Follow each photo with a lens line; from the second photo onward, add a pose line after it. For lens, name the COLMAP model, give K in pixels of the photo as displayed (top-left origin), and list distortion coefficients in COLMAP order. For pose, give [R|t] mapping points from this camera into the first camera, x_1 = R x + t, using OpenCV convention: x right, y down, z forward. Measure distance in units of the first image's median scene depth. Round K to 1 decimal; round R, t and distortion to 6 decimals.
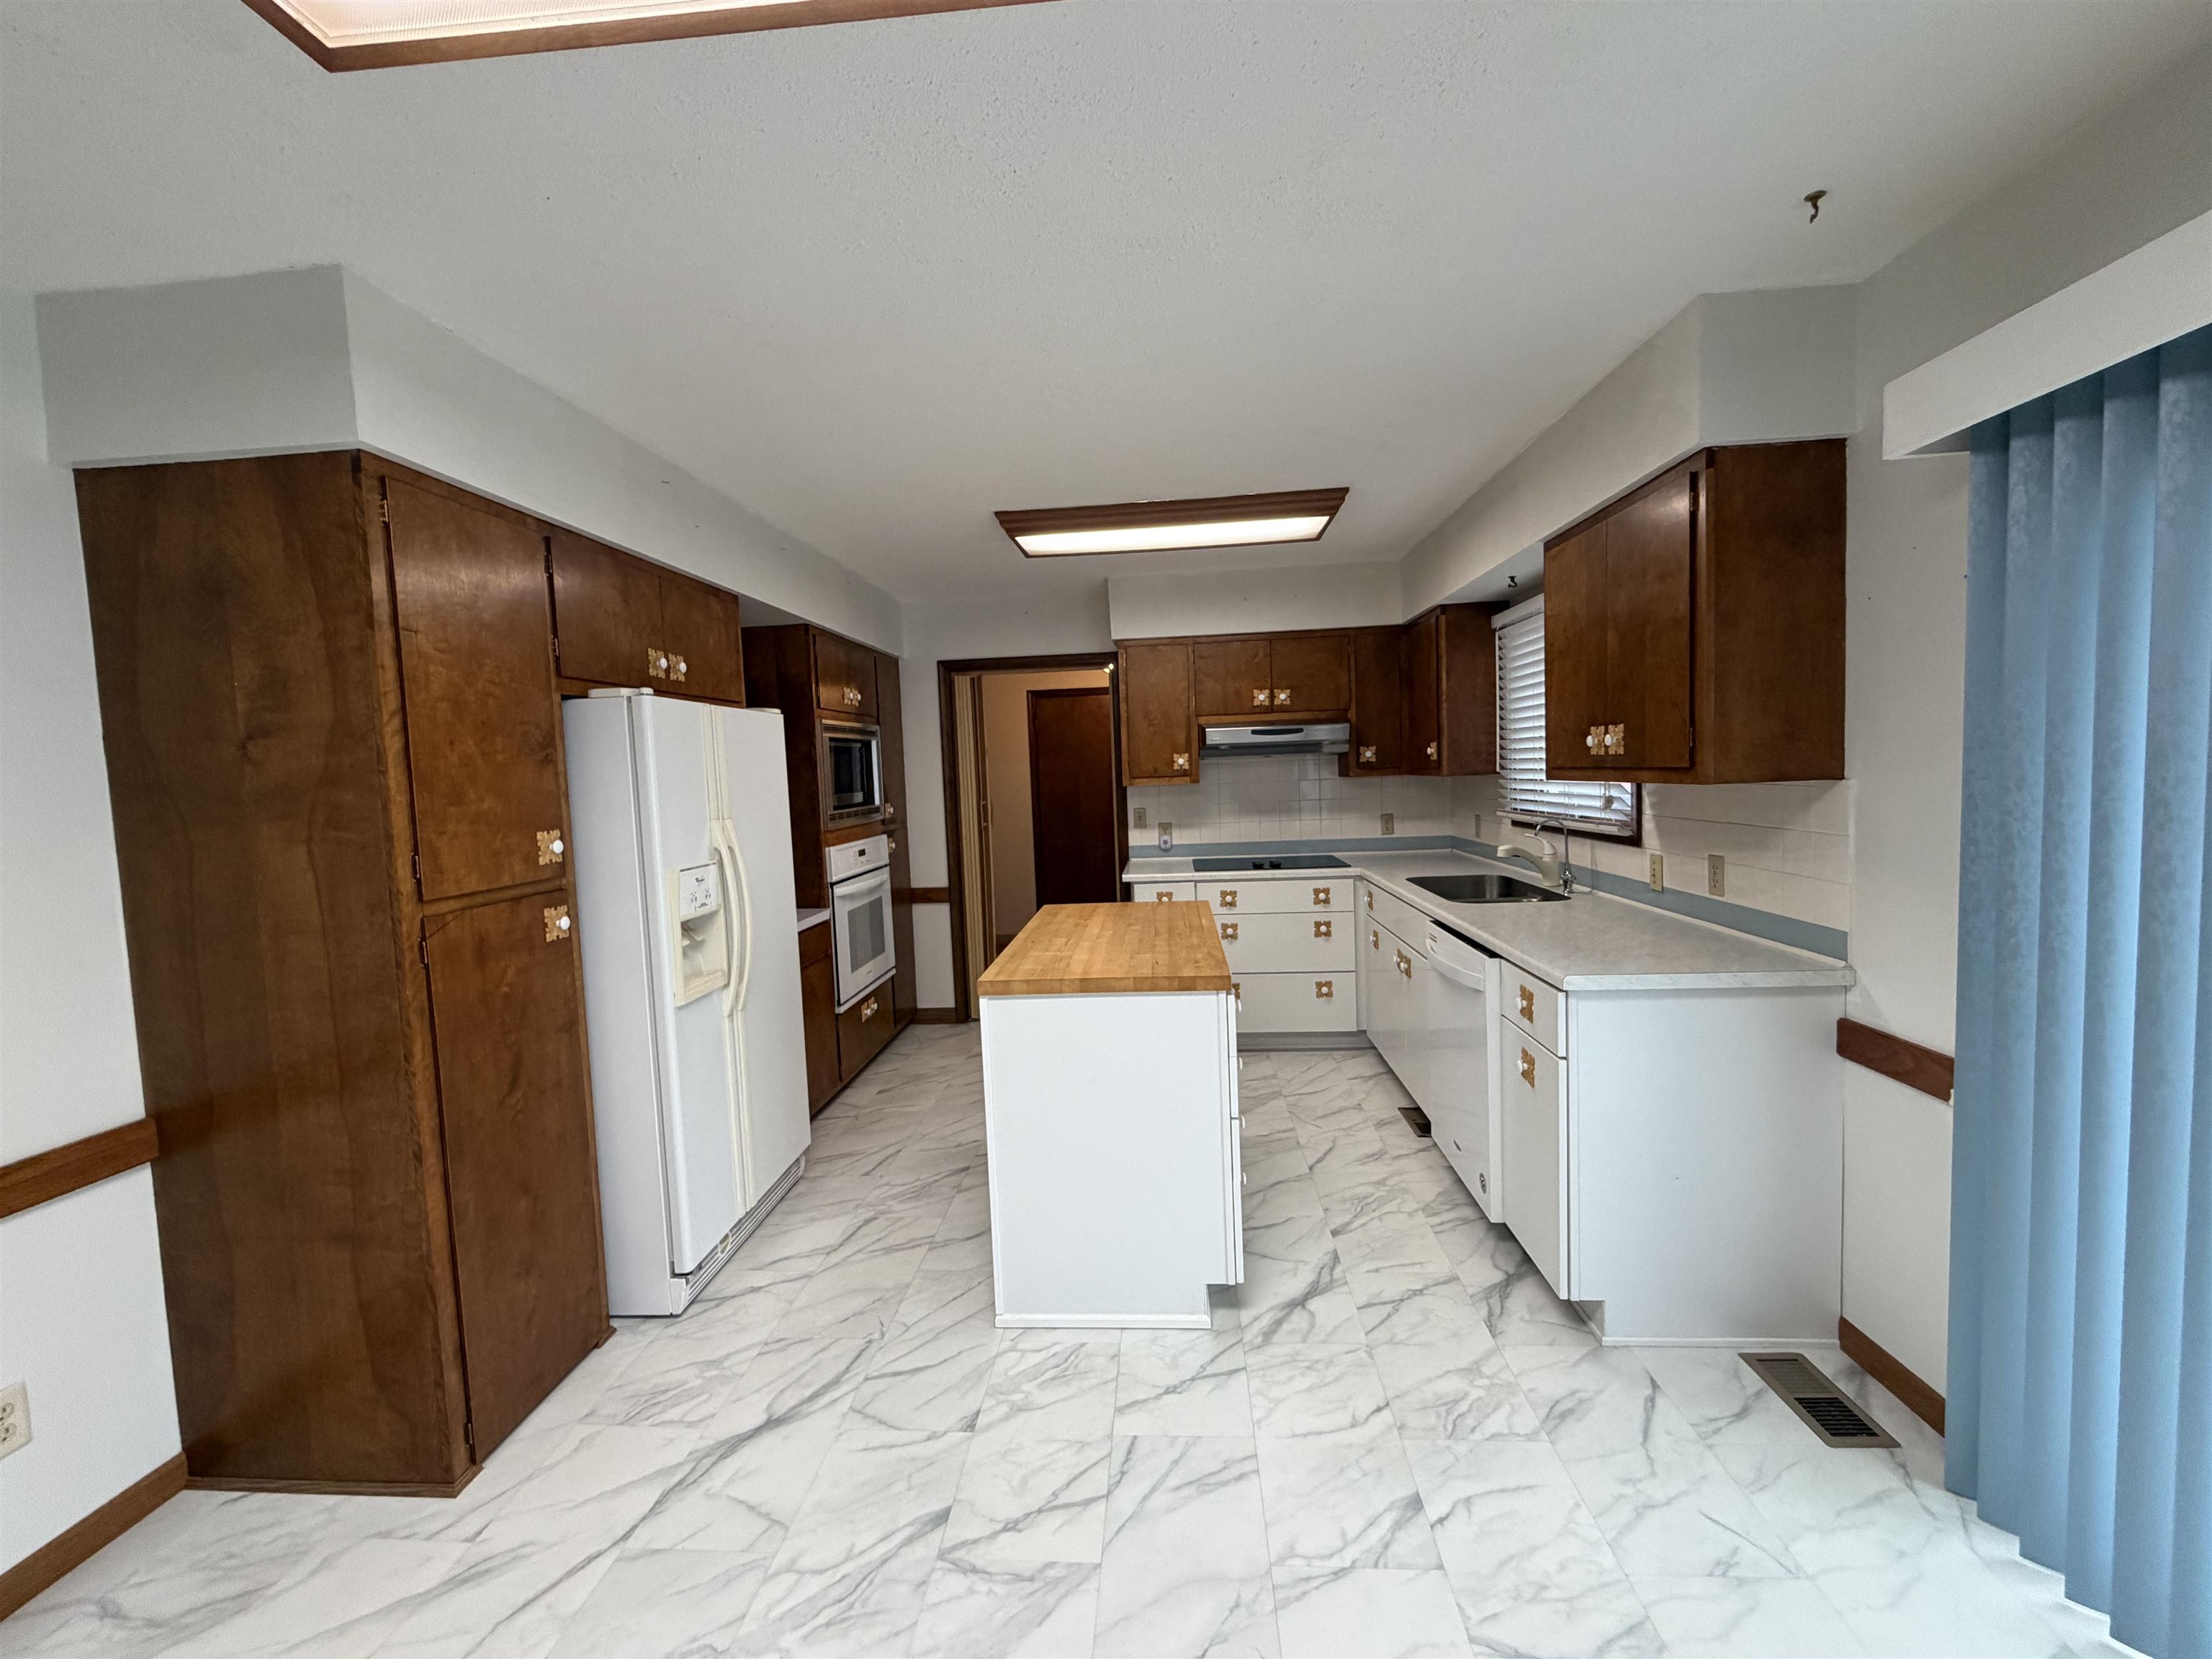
lens RADIAL K [[885.0, 0, 1100.8], [0, 885.0, 824.3], [0, 0, 1]] dist [0.000421, 0.000198]
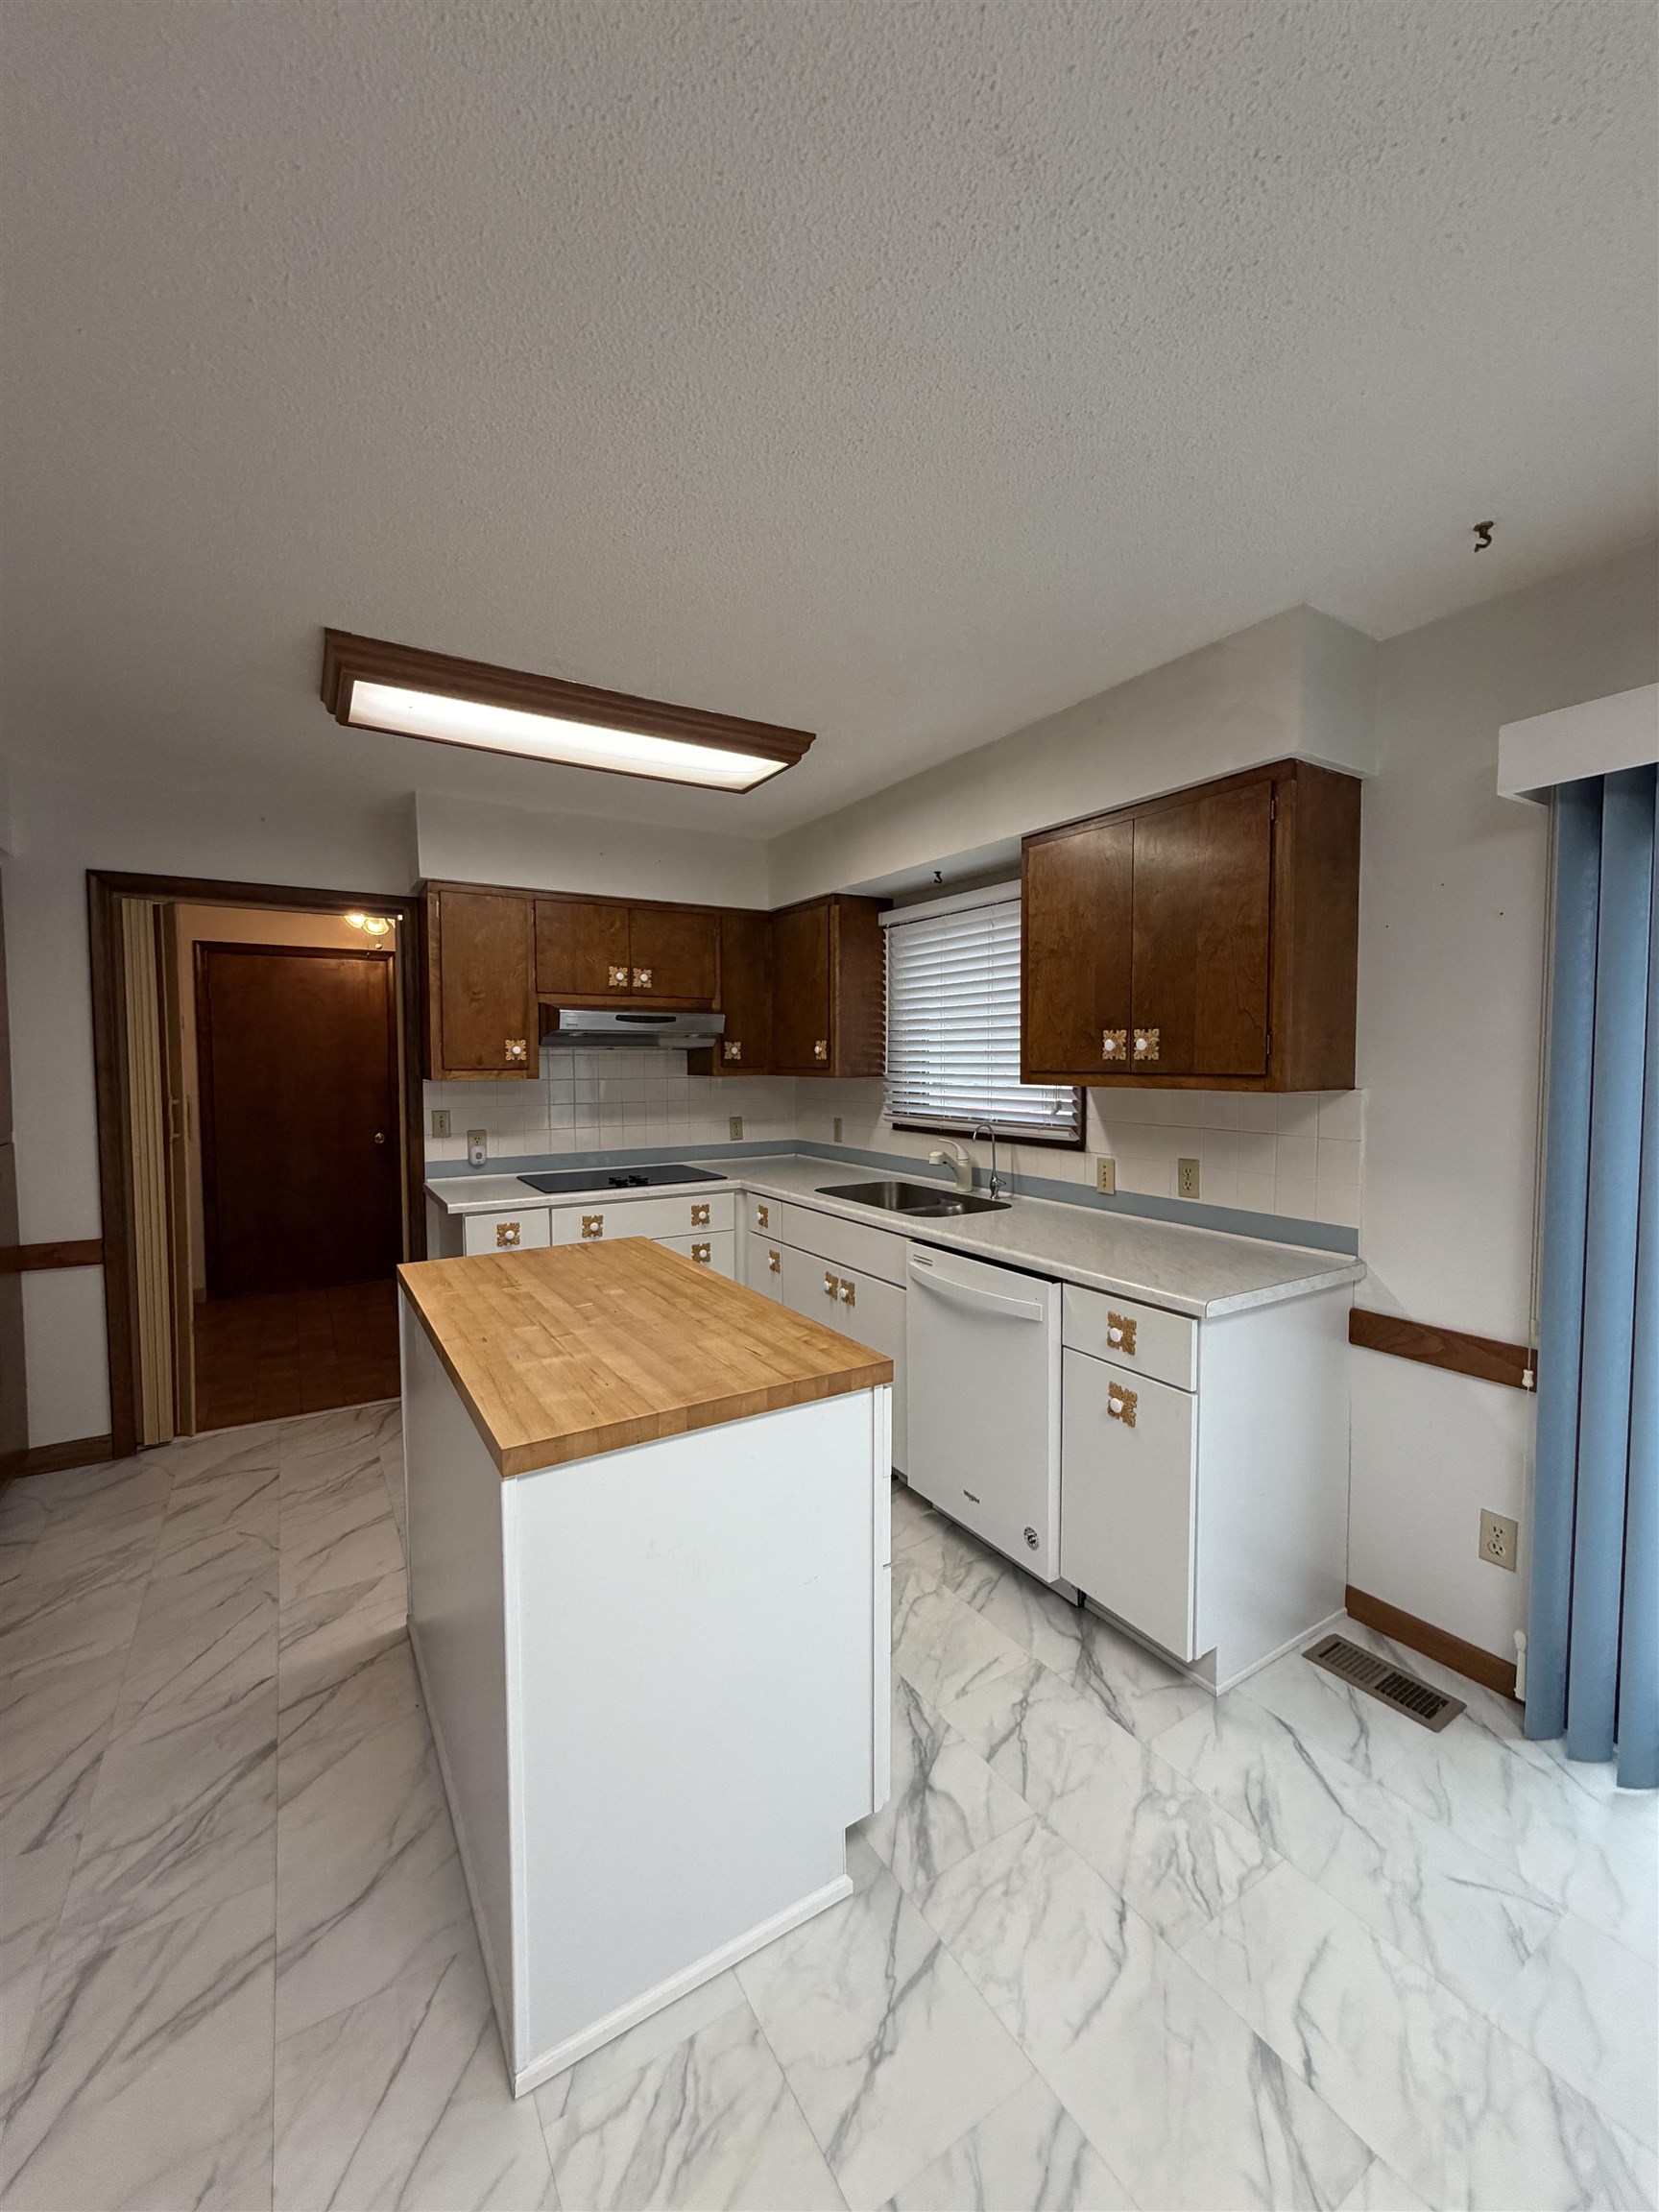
lens RADIAL K [[879.9, 0, 832.3], [0, 879.9, 1097.4], [0, 0, 1]] dist [-0.000881, 0.000278]
pose [[0.802432, 0.009685, 0.596665, -0.227396], [0.007935, 0.999607, -0.026897, -0.011640], [-0.596691, 0.026317, 0.802040, 0.358043]]
